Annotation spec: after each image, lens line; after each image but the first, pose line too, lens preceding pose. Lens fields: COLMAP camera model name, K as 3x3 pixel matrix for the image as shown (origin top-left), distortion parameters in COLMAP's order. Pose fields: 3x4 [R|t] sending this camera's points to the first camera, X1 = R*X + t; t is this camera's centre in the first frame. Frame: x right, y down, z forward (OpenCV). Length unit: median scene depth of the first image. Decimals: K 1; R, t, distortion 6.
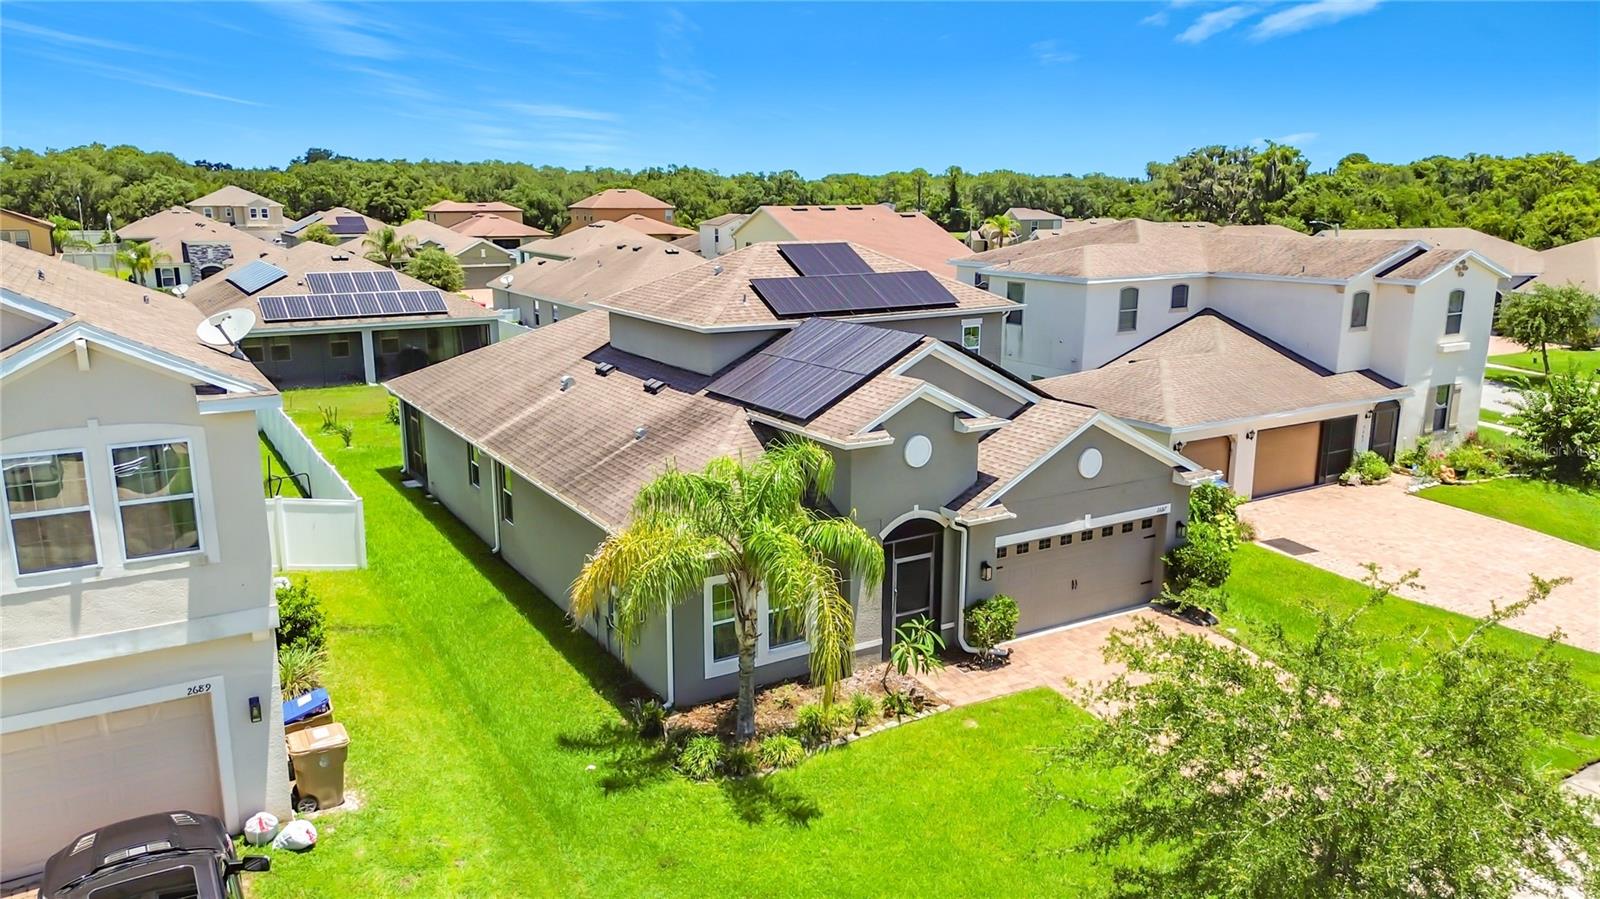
lens RADIAL K [[1137.2, 0, 797.7], [0, 1137.2, 446.1], [0, 0, 1]] dist [0.068852, -0.073131]
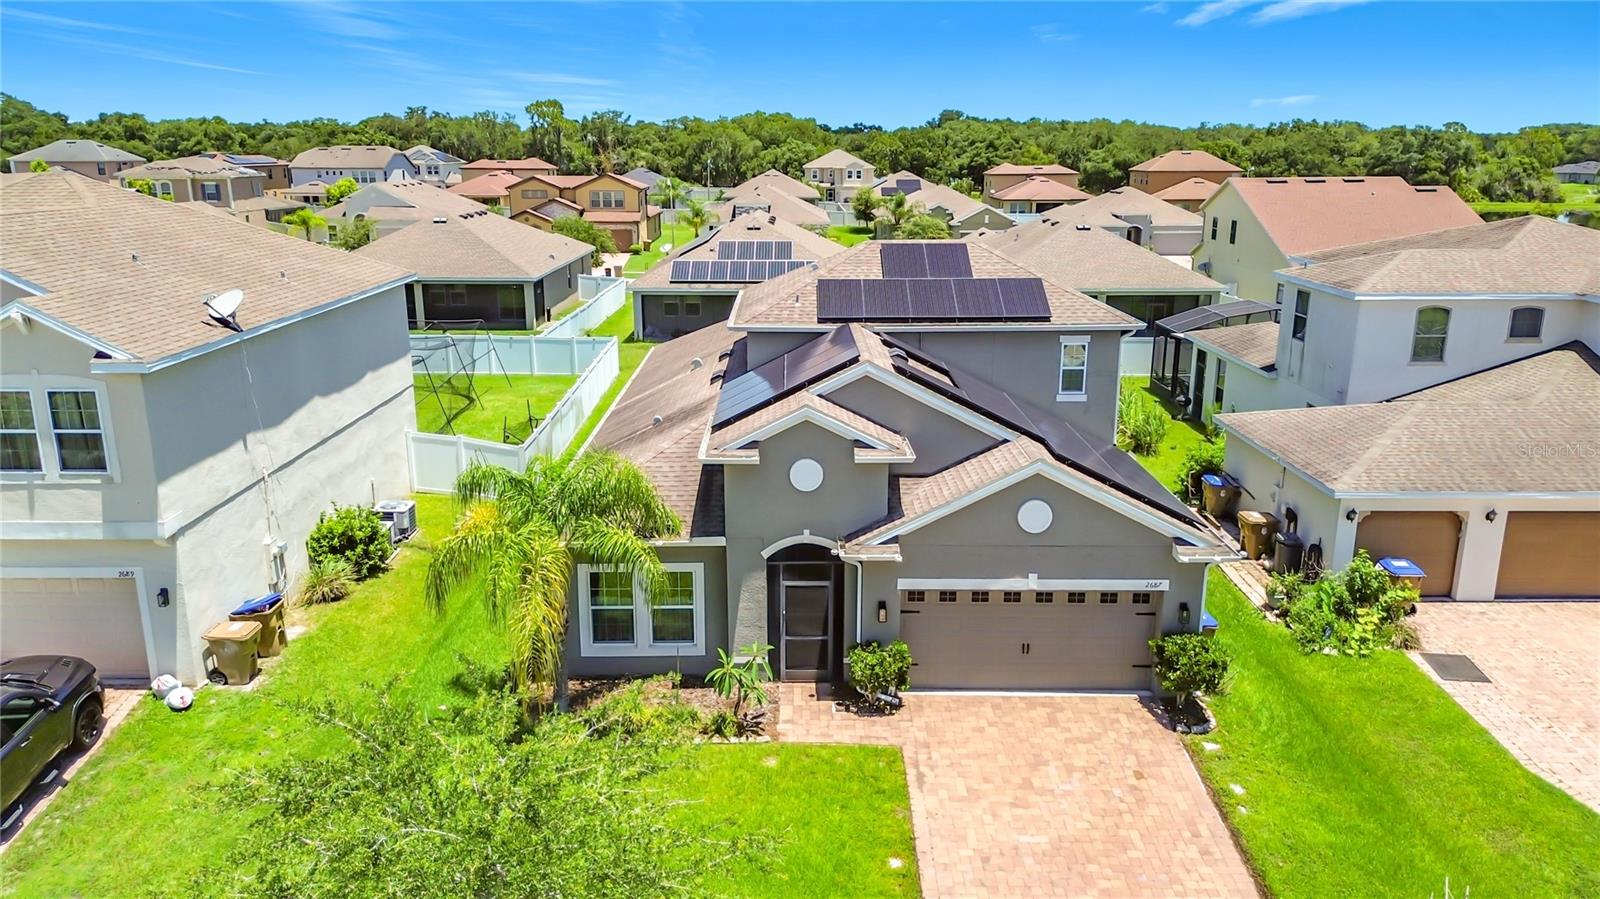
lens RADIAL K [[1137.2, 0, 797.7], [0, 1137.2, 446.1], [0, 0, 1]] dist [0.068852, -0.073131]
pose [[0.857455, 0.131939, -0.497356, 0.494355], [-0.113630, 0.991257, 0.067060, -0.071848], [0.501856, -0.000986, 0.864951, 0.139350]]
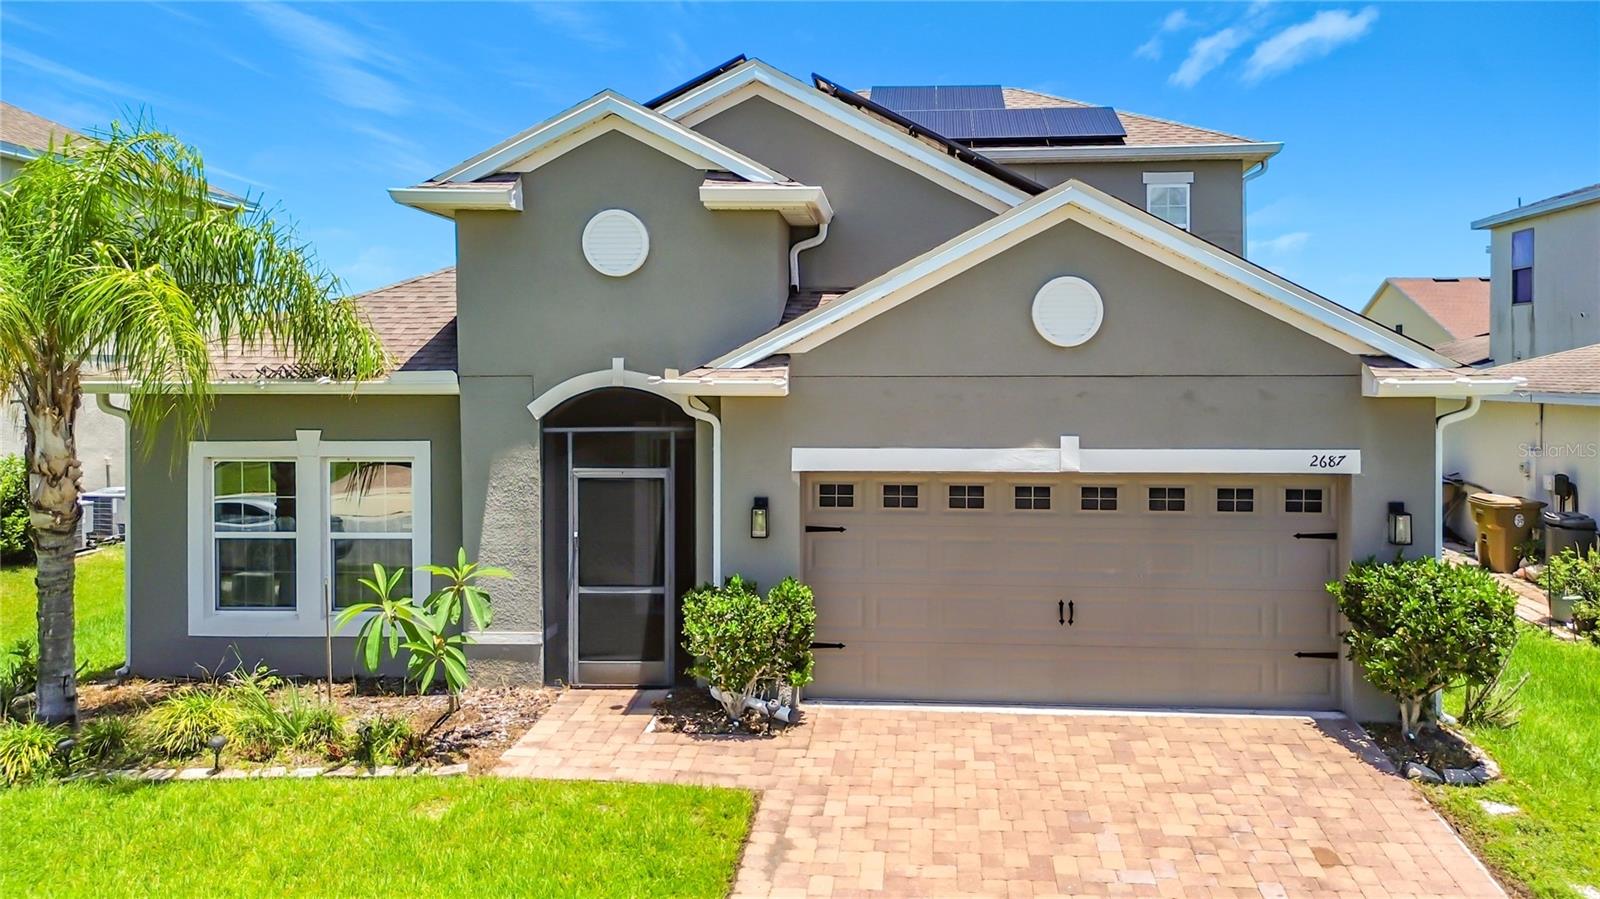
lens RADIAL K [[1173.5, 0, 867.7], [0, 1173.5, 384.8], [0, 0, 1]] dist [0.060279, -0.051207]
pose [[0.825583, 0.006871, -0.564239, 0.414089], [-0.123098, 0.978036, -0.168204, 0.117234], [0.550690, 0.208323, 0.808296, 0.568451]]
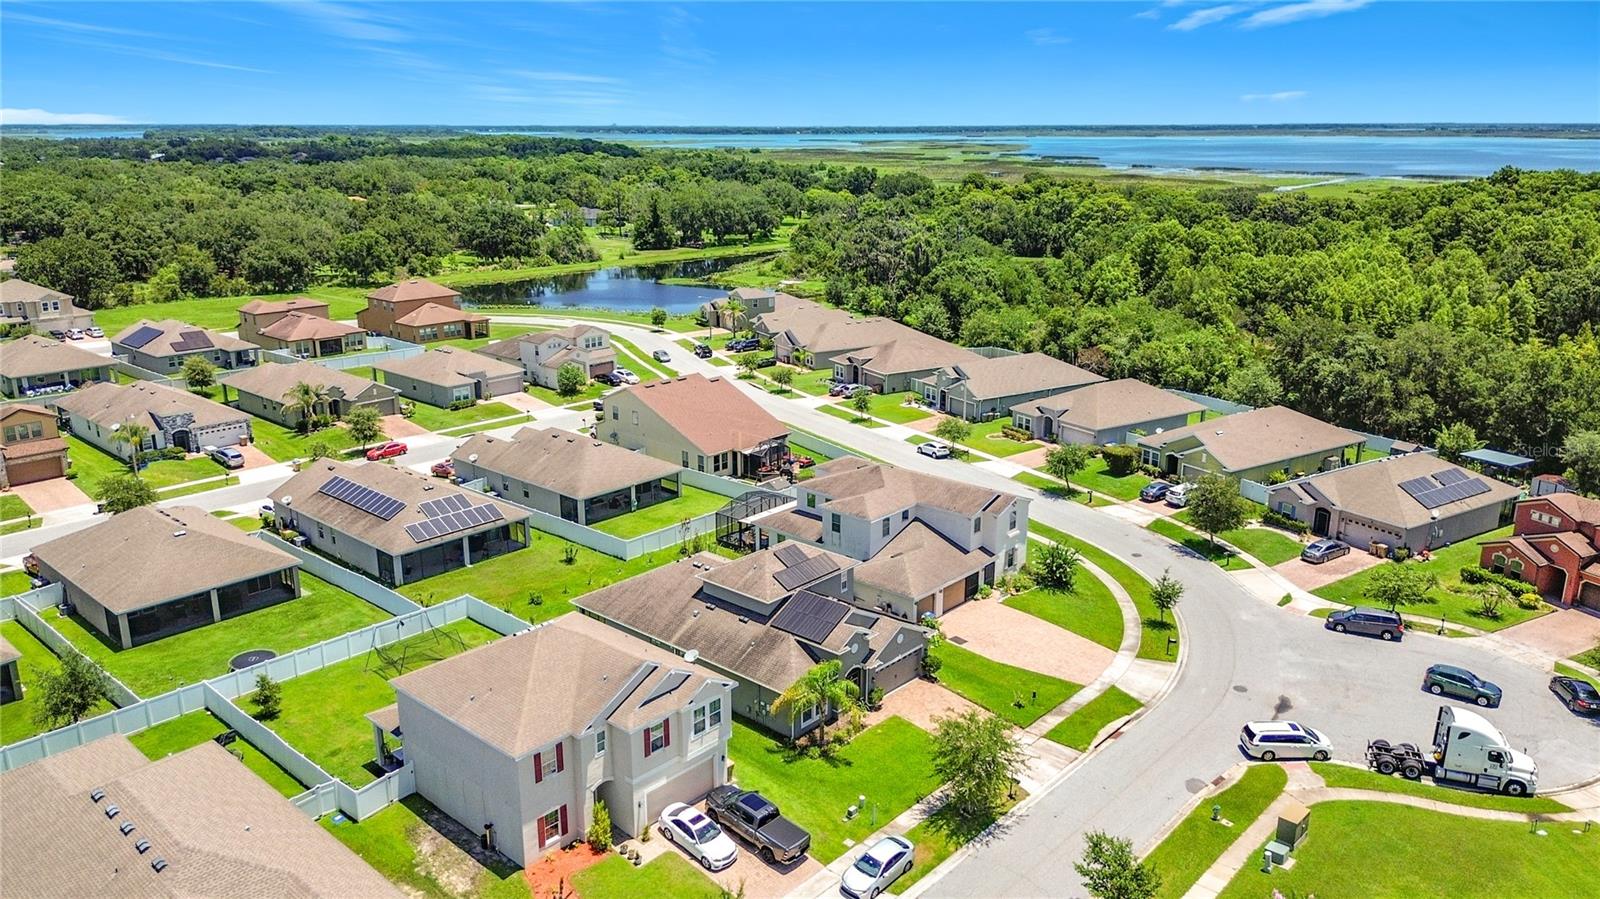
lens RADIAL K [[1137.2, 0, 797.7], [0, 1137.2, 446.1], [0, 0, 1]] dist [0.068852, -0.073131]
pose [[0.957983, -0.076425, 0.276456, -0.770631], [0.062806, 0.996351, 0.057801, -0.655639], [-0.279865, -0.038009, 0.959287, -1.745750]]
